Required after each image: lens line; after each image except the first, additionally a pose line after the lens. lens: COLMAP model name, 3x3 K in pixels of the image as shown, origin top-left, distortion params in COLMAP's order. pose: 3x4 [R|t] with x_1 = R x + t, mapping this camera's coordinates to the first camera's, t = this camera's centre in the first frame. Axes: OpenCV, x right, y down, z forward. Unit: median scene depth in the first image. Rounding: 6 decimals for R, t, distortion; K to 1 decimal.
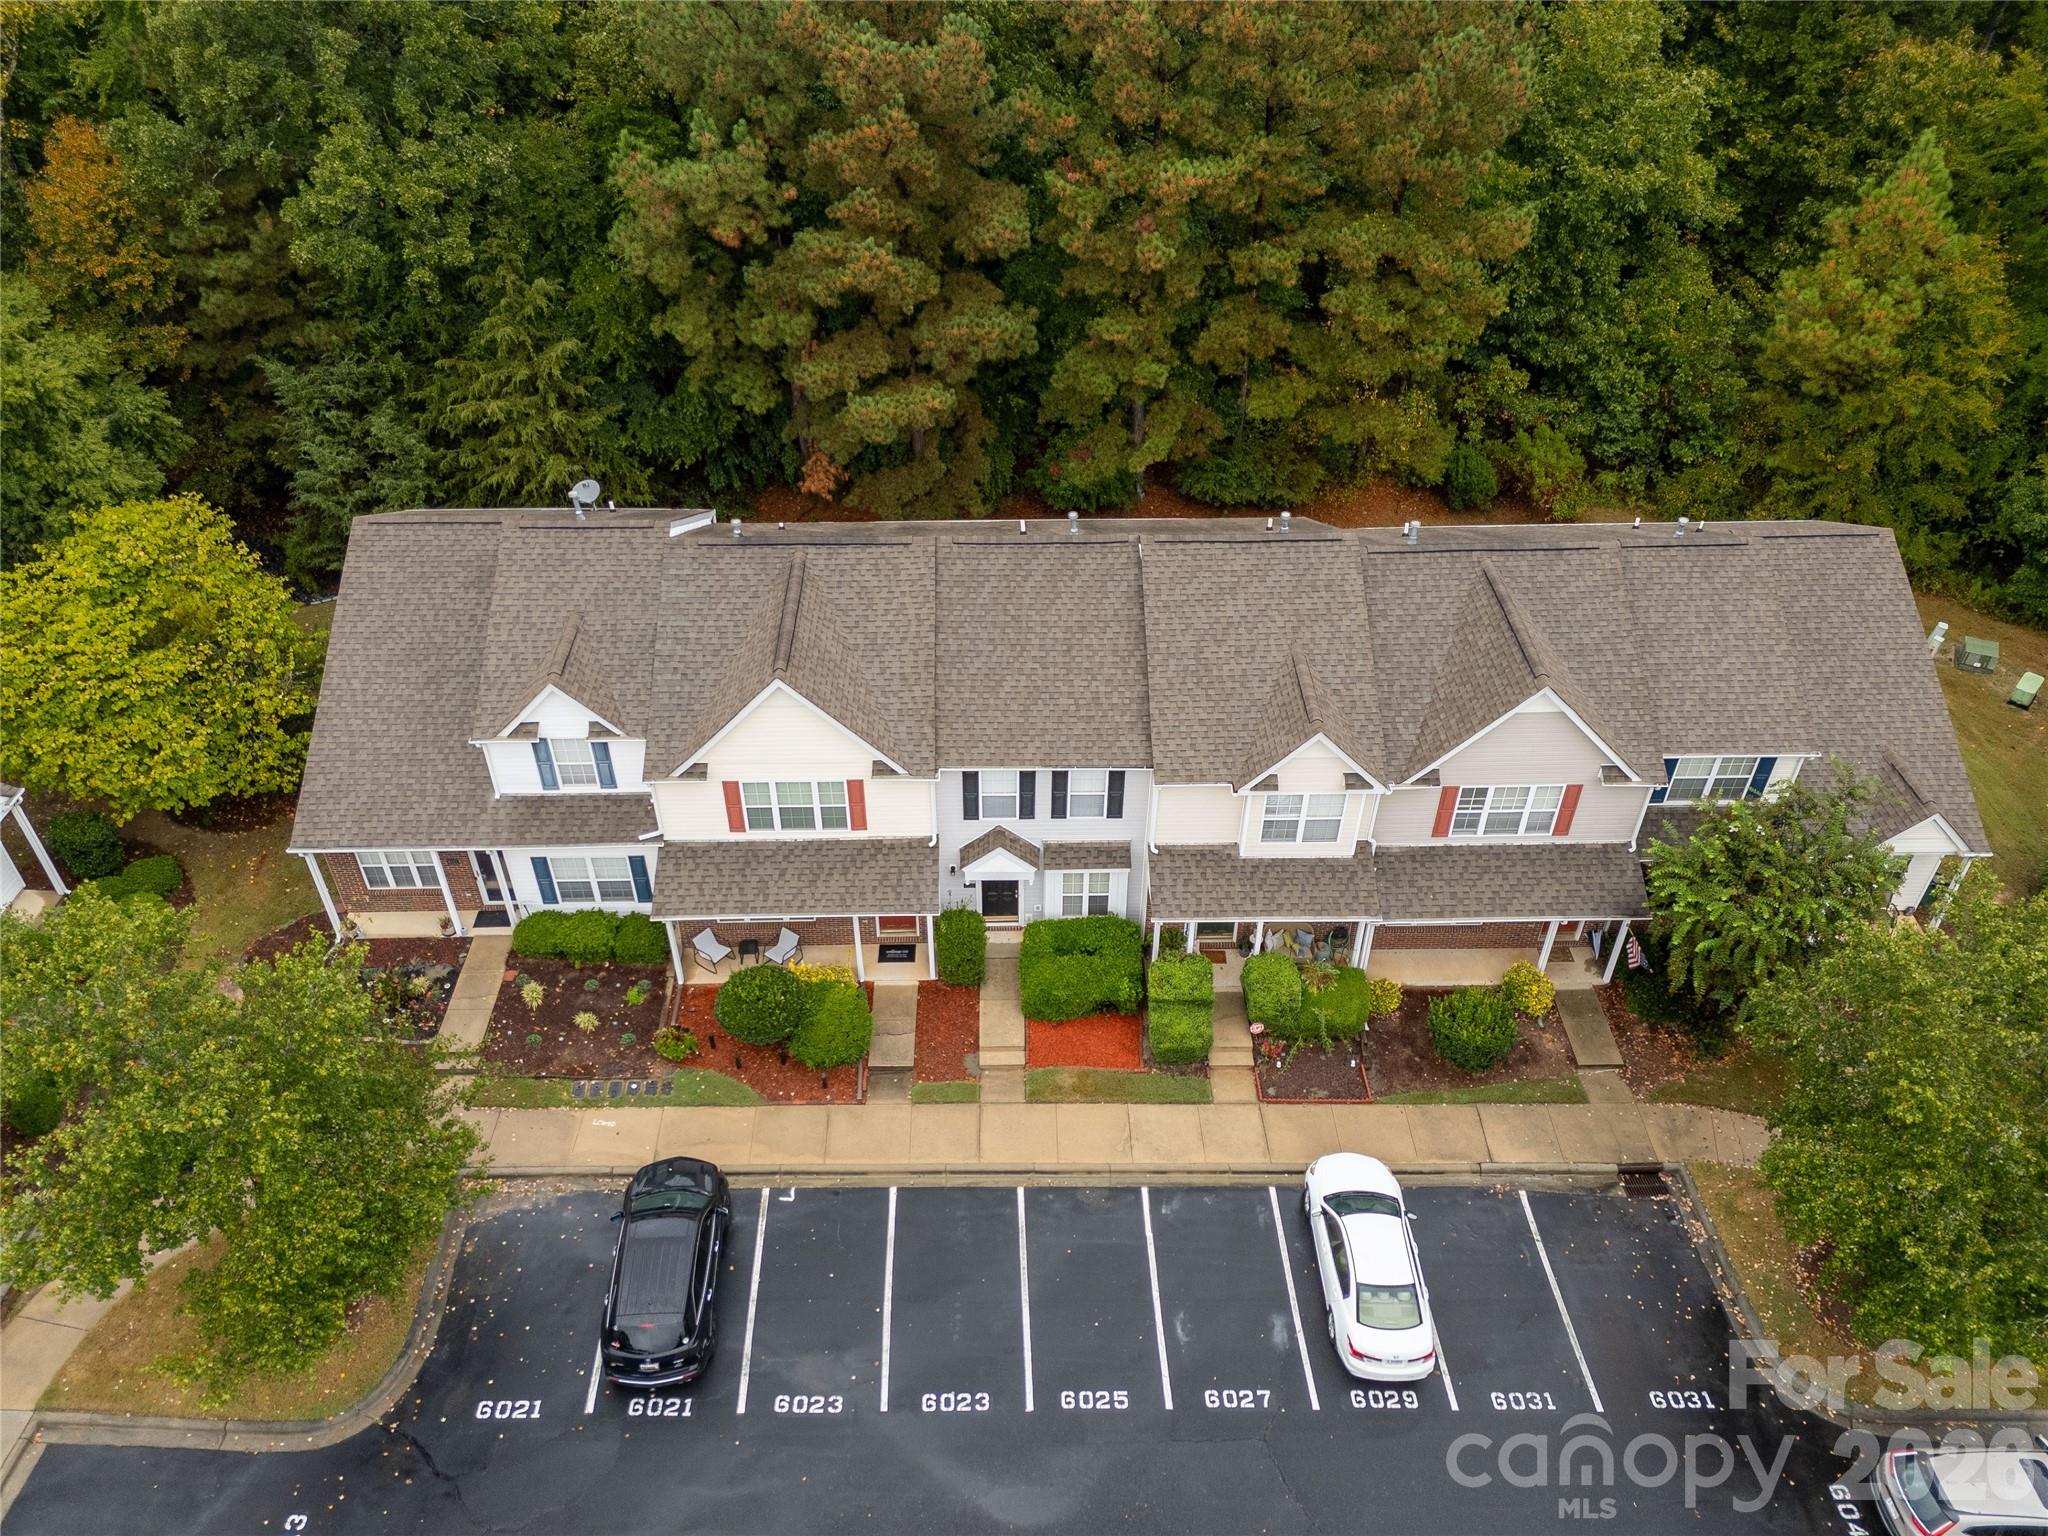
lens RADIAL K [[1496.7, 0, 1024.0], [0, 1496.7, 768.0], [0, 0, 1]] dist [0.078076, -0.073276]
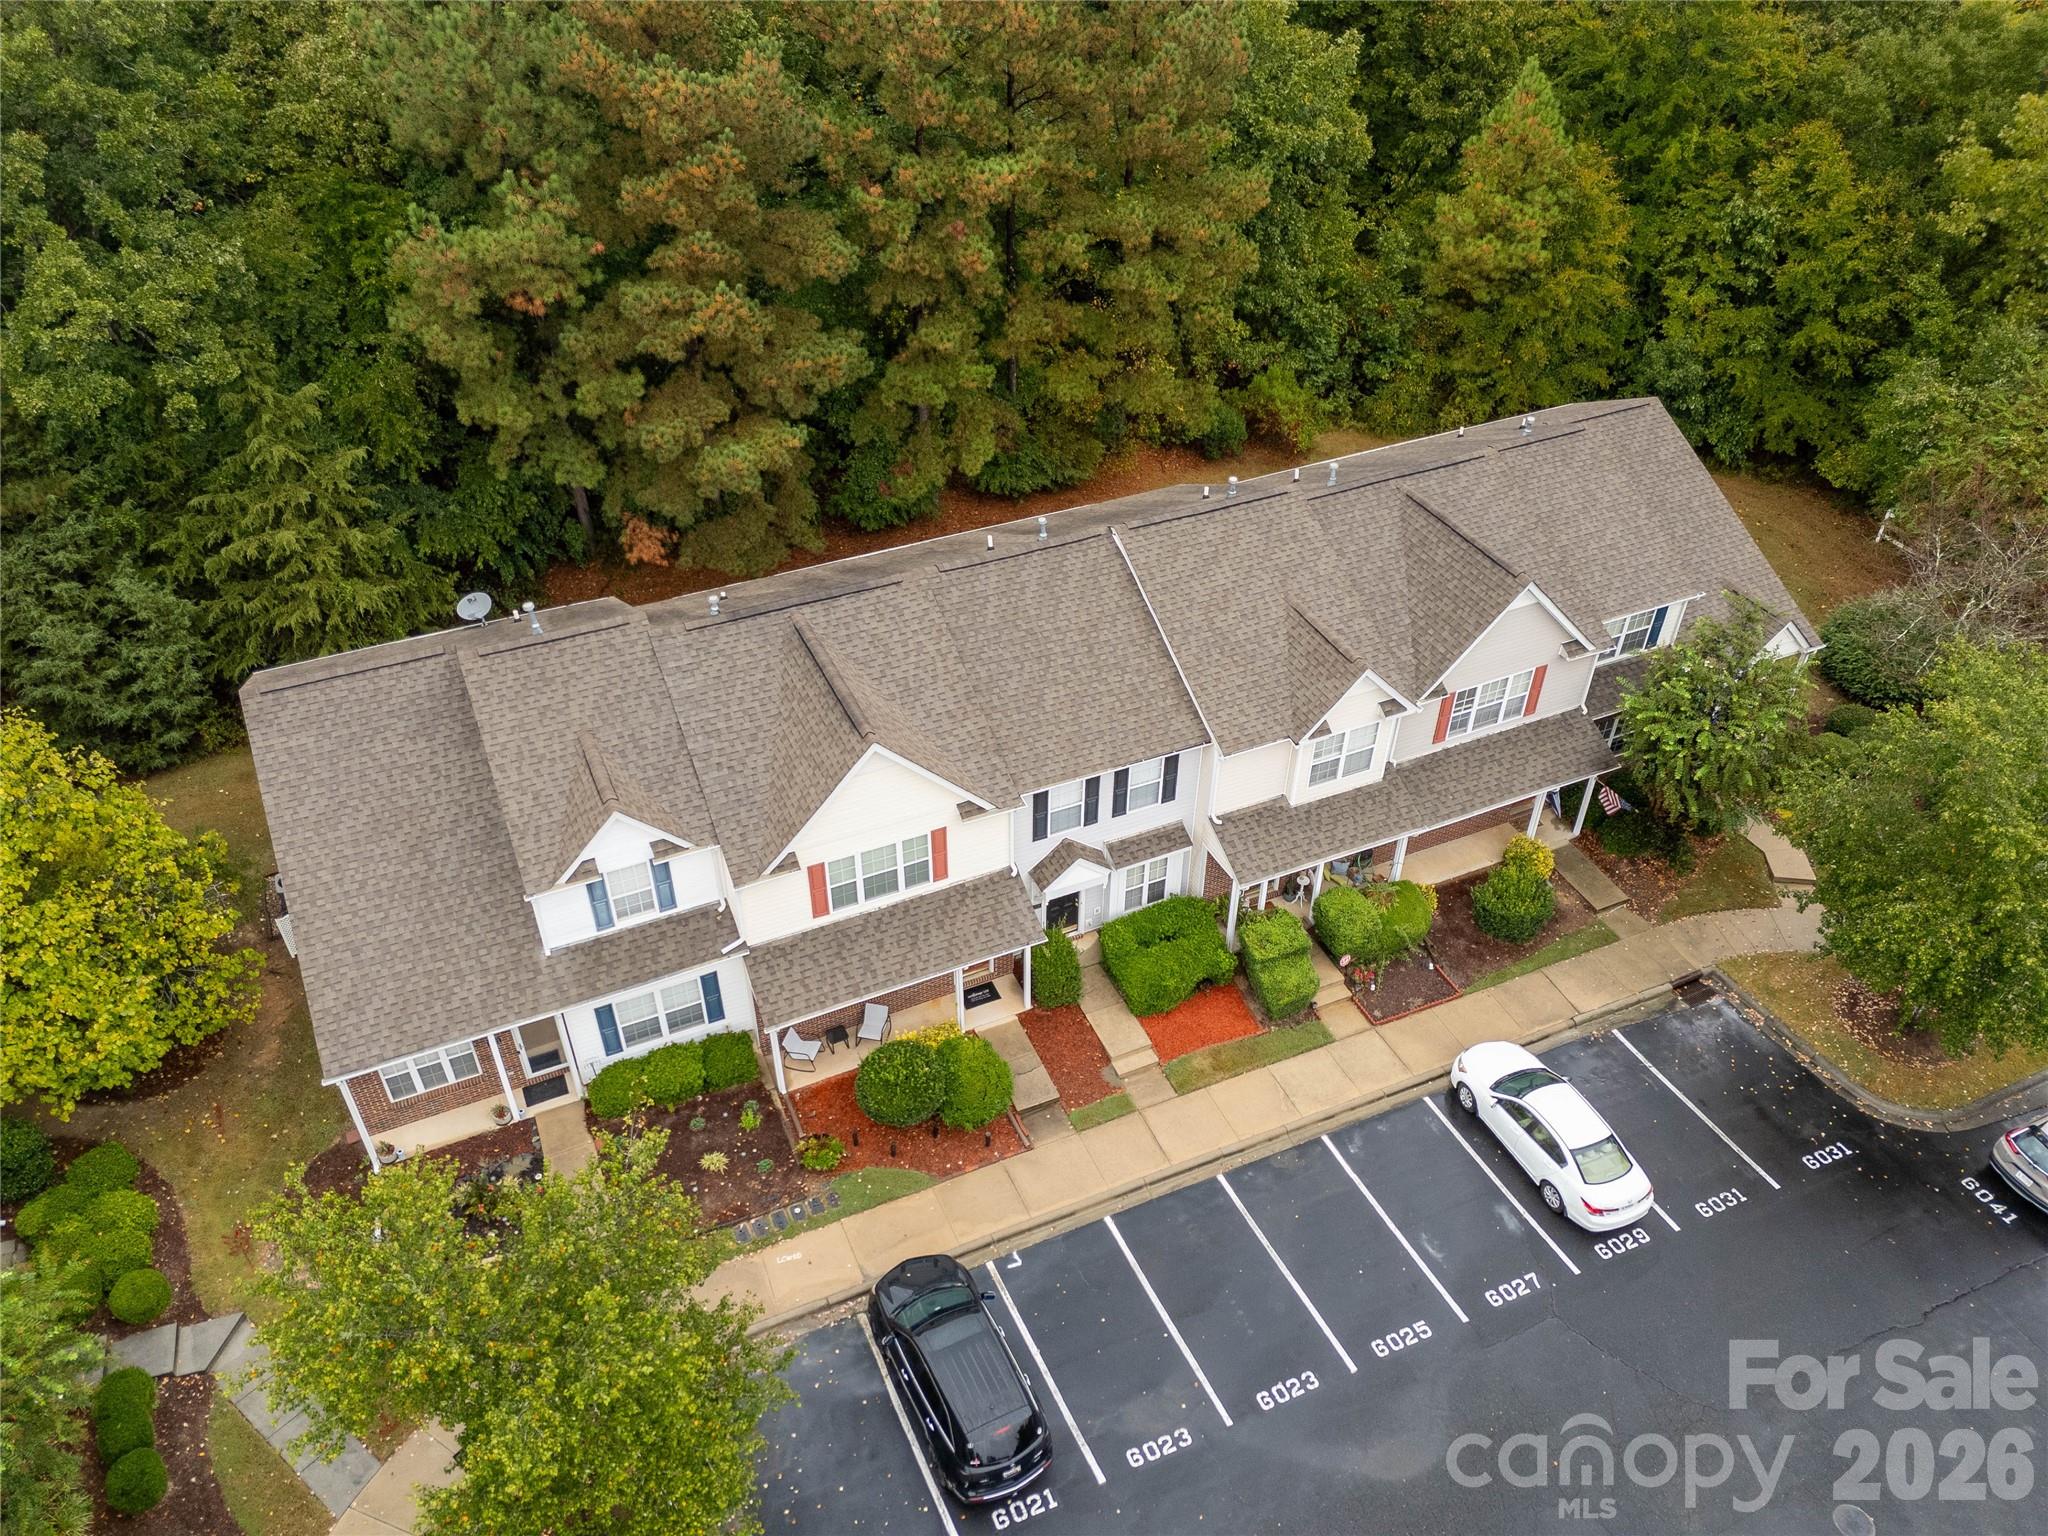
lens RADIAL K [[1496.7, 0, 1024.0], [0, 1496.7, 768.0], [0, 0, 1]] dist [0.078076, -0.073276]
pose [[0.920554, -0.246164, 0.303289, -0.329583], [0.246820, 0.968362, 0.036813, -0.049704], [-0.302755, 0.040970, 0.952187, 0.062092]]
